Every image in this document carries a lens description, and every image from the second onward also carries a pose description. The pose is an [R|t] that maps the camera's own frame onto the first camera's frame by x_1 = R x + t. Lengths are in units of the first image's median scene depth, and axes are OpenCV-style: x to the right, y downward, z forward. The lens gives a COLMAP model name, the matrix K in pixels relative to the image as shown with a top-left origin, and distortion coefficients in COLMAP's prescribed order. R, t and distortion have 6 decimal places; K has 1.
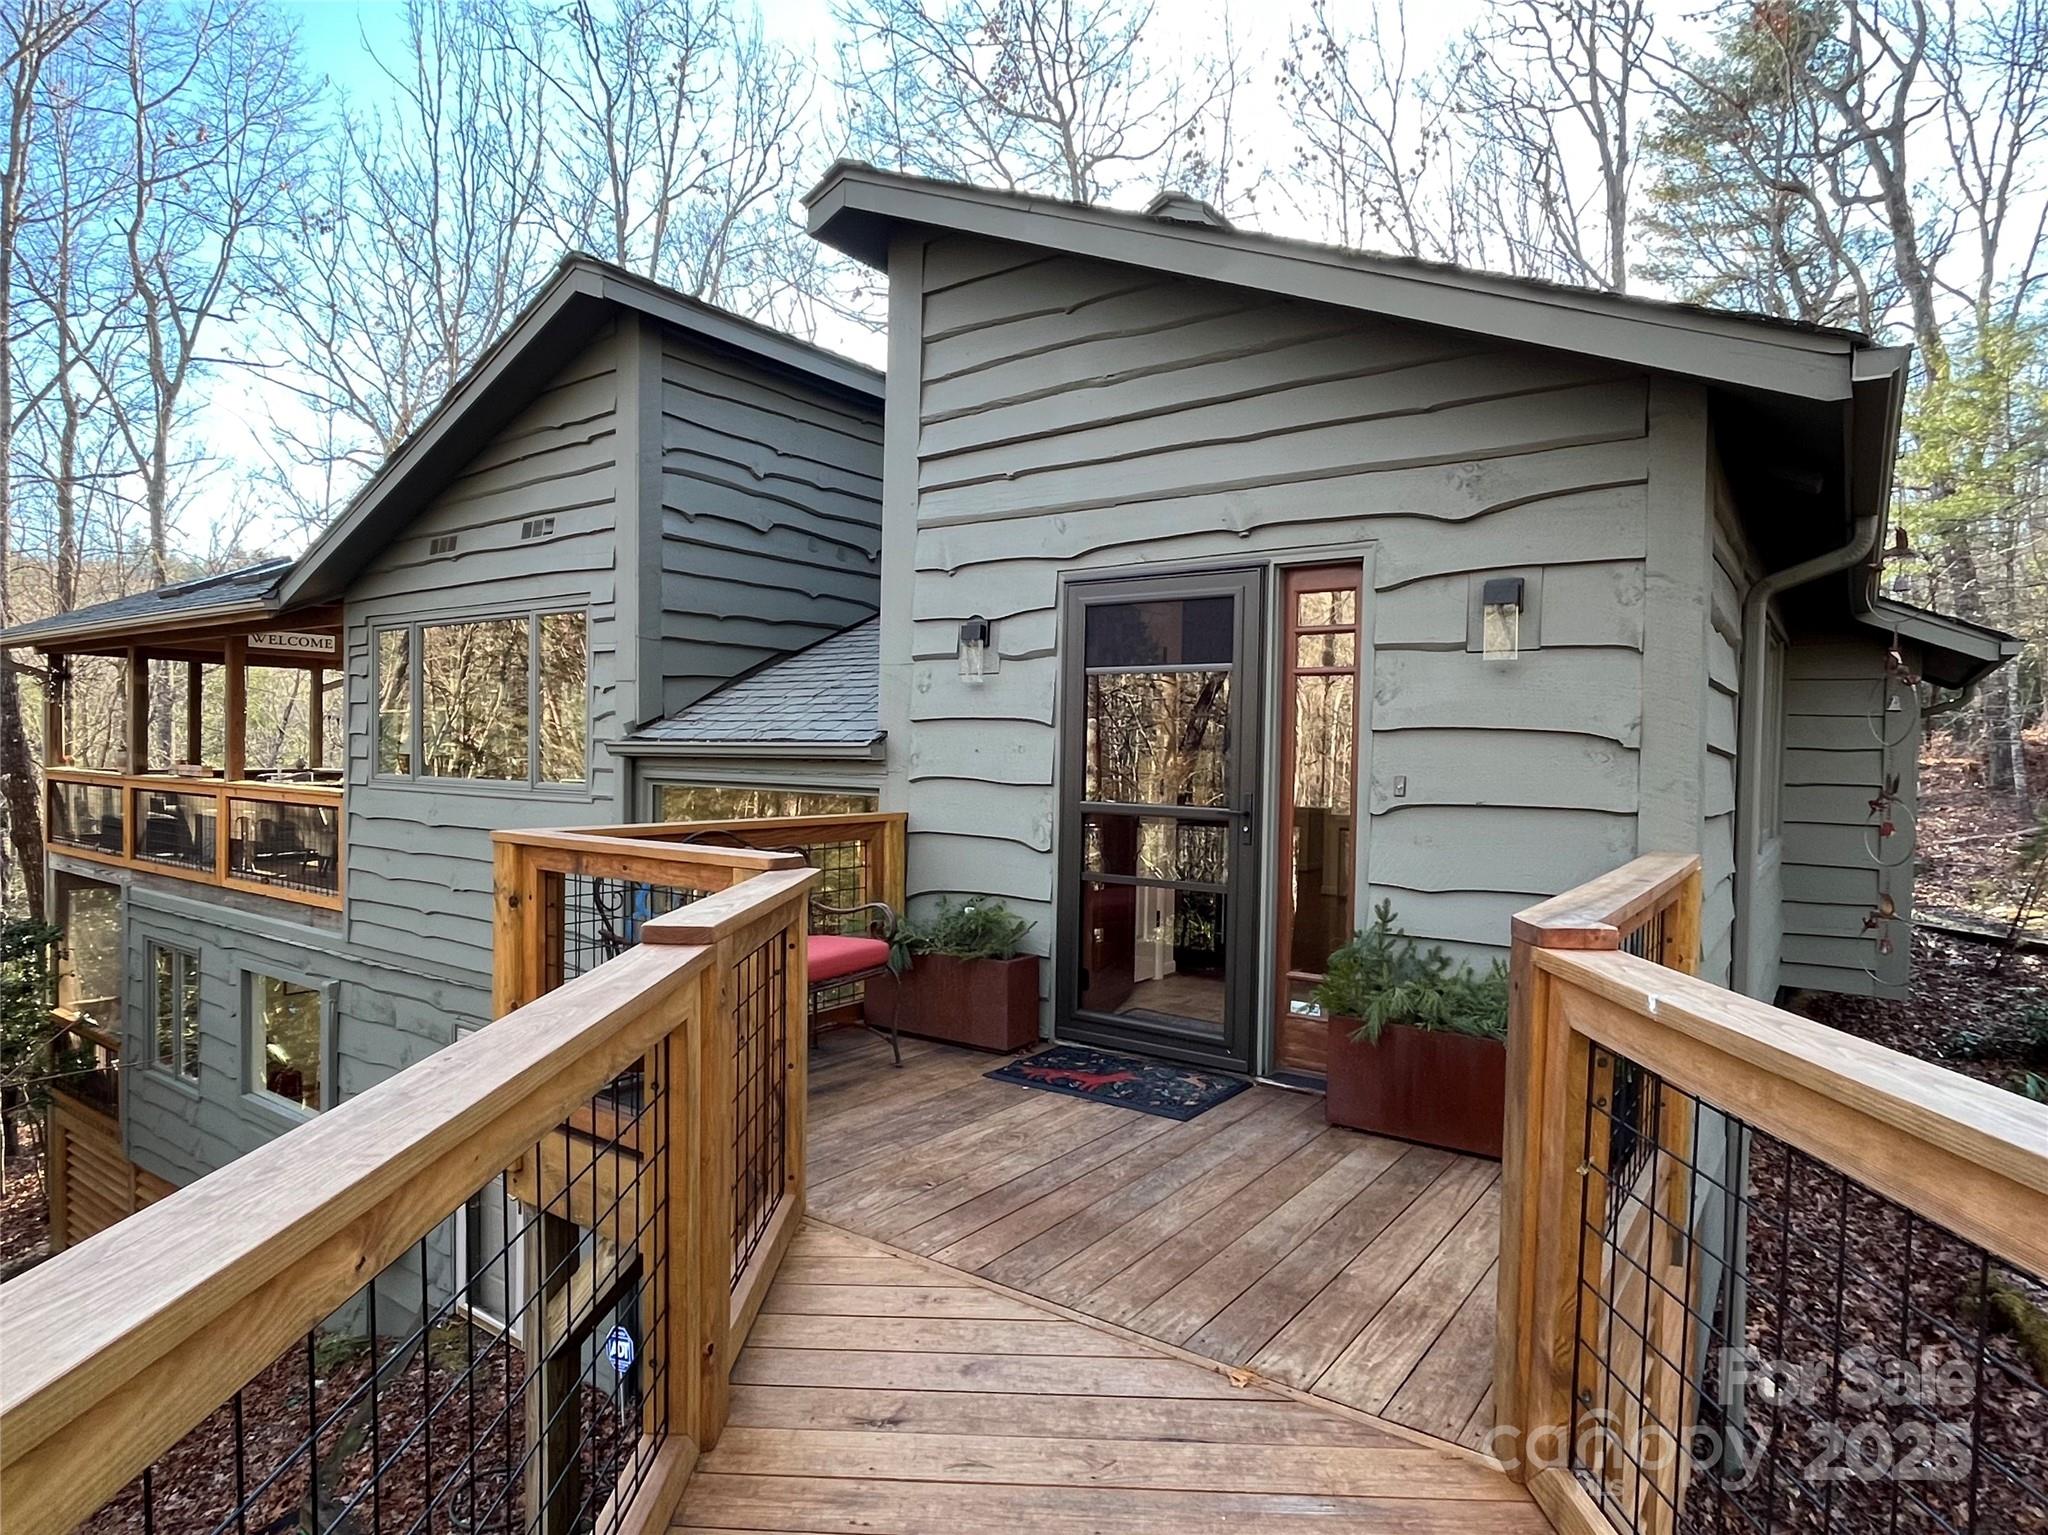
lens RADIAL K [[1155.2, 0, 1026.1], [0, 1155.2, 750.6], [0, 0, 1]] dist [-0.001994, 0.000766]
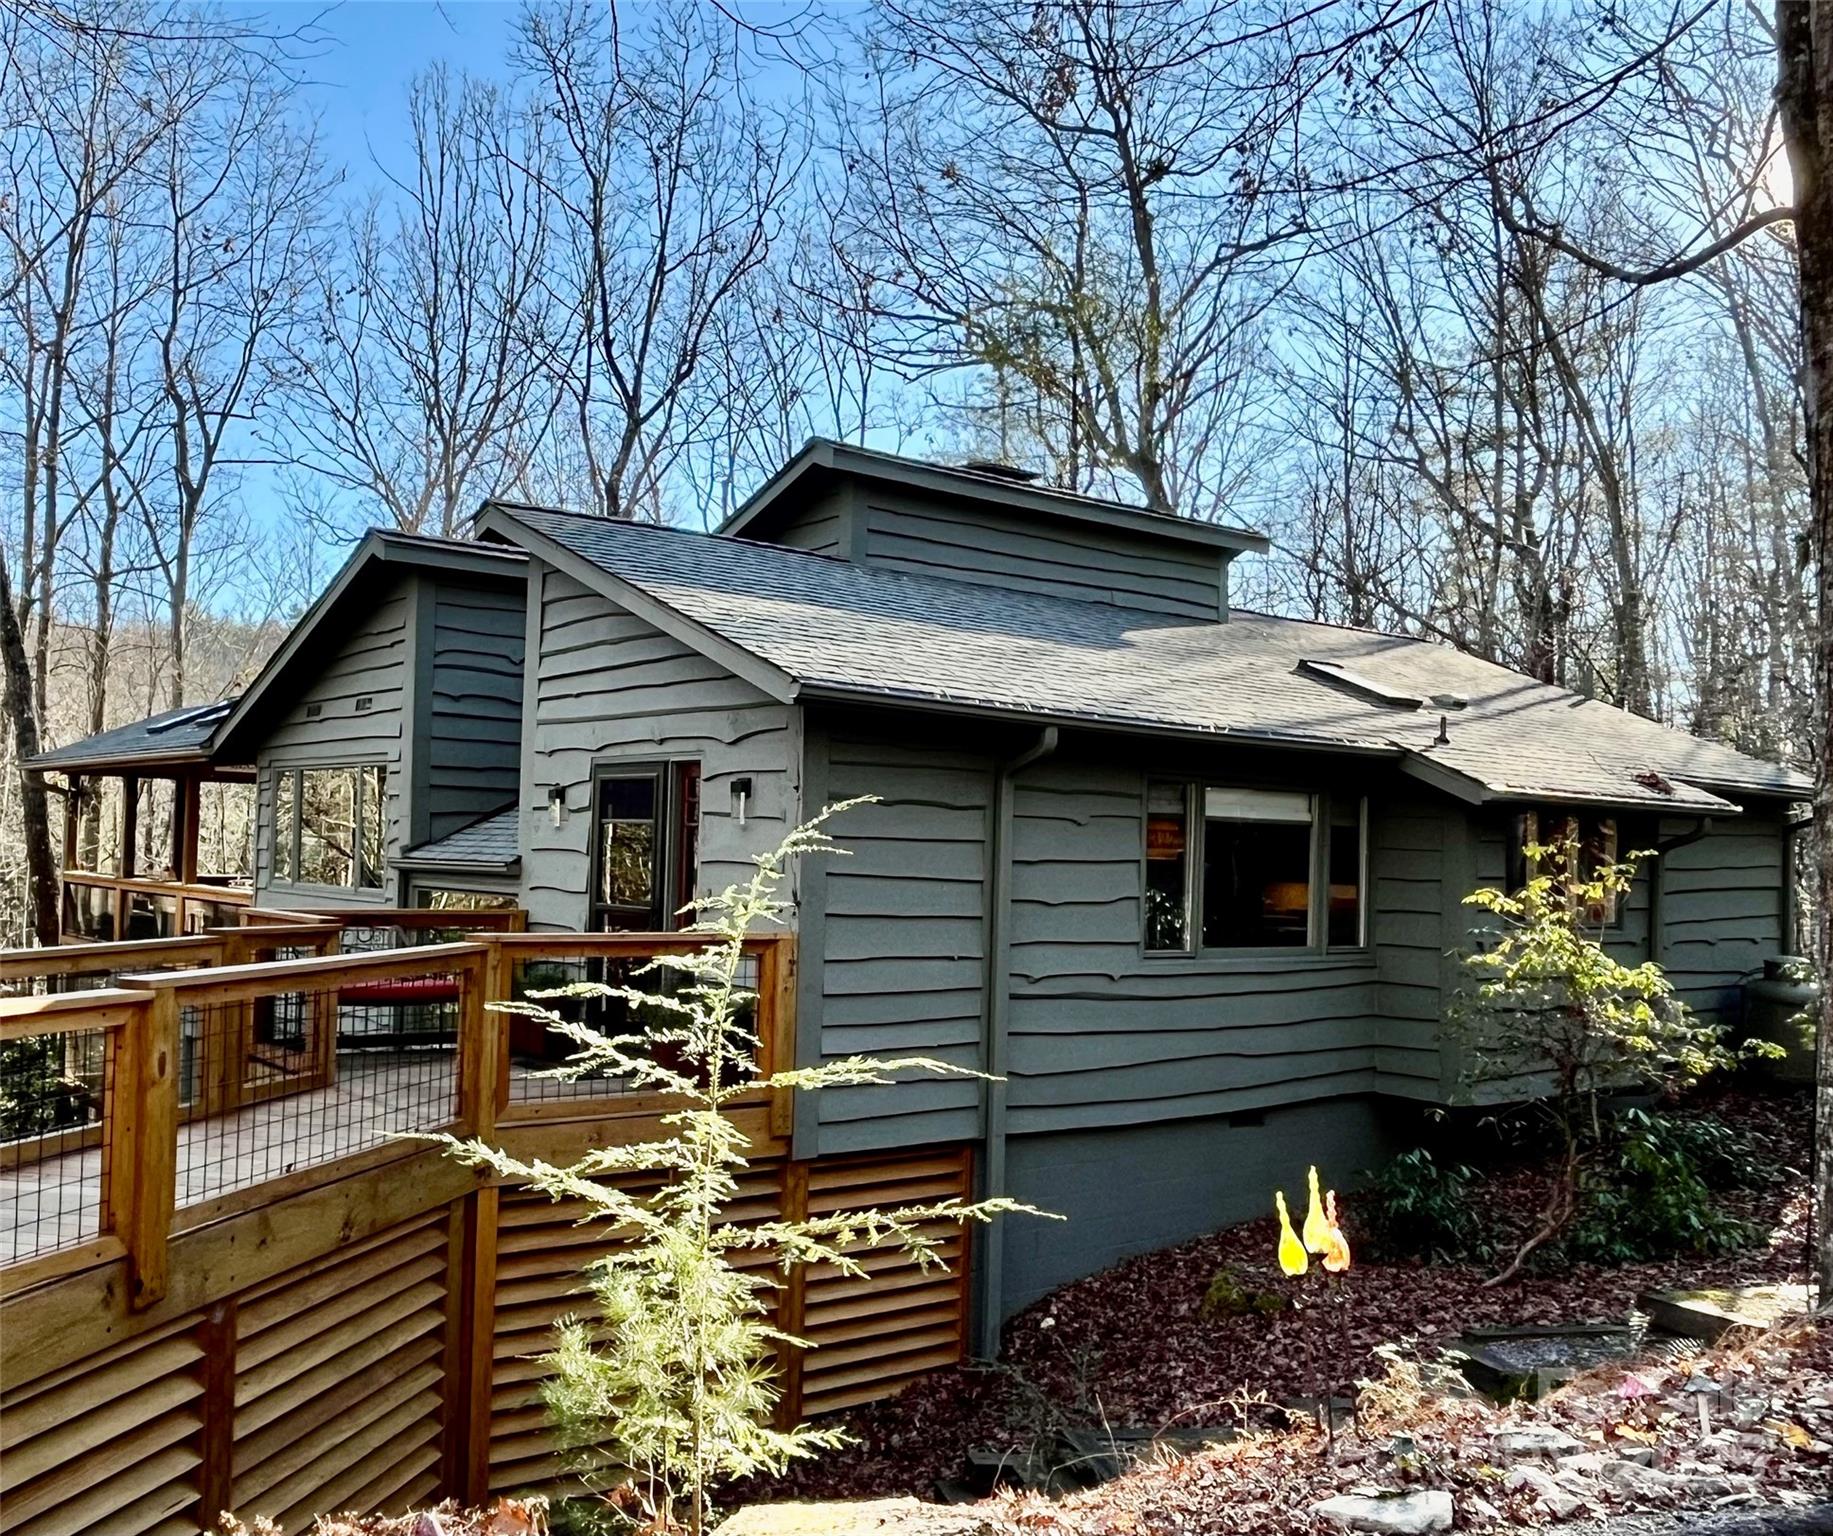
lens RADIAL K [[1728.6, 0, 914.7], [0, 1728.6, 780.3], [0, 0, 1]] dist [0.022947, 0.000000]
pose [[0.966105, 0.004941, -0.258102, 0.459416], [-0.018487, 0.998574, -0.050081, -0.005636], [0.257486, 0.053155, 0.964819, -0.506859]]
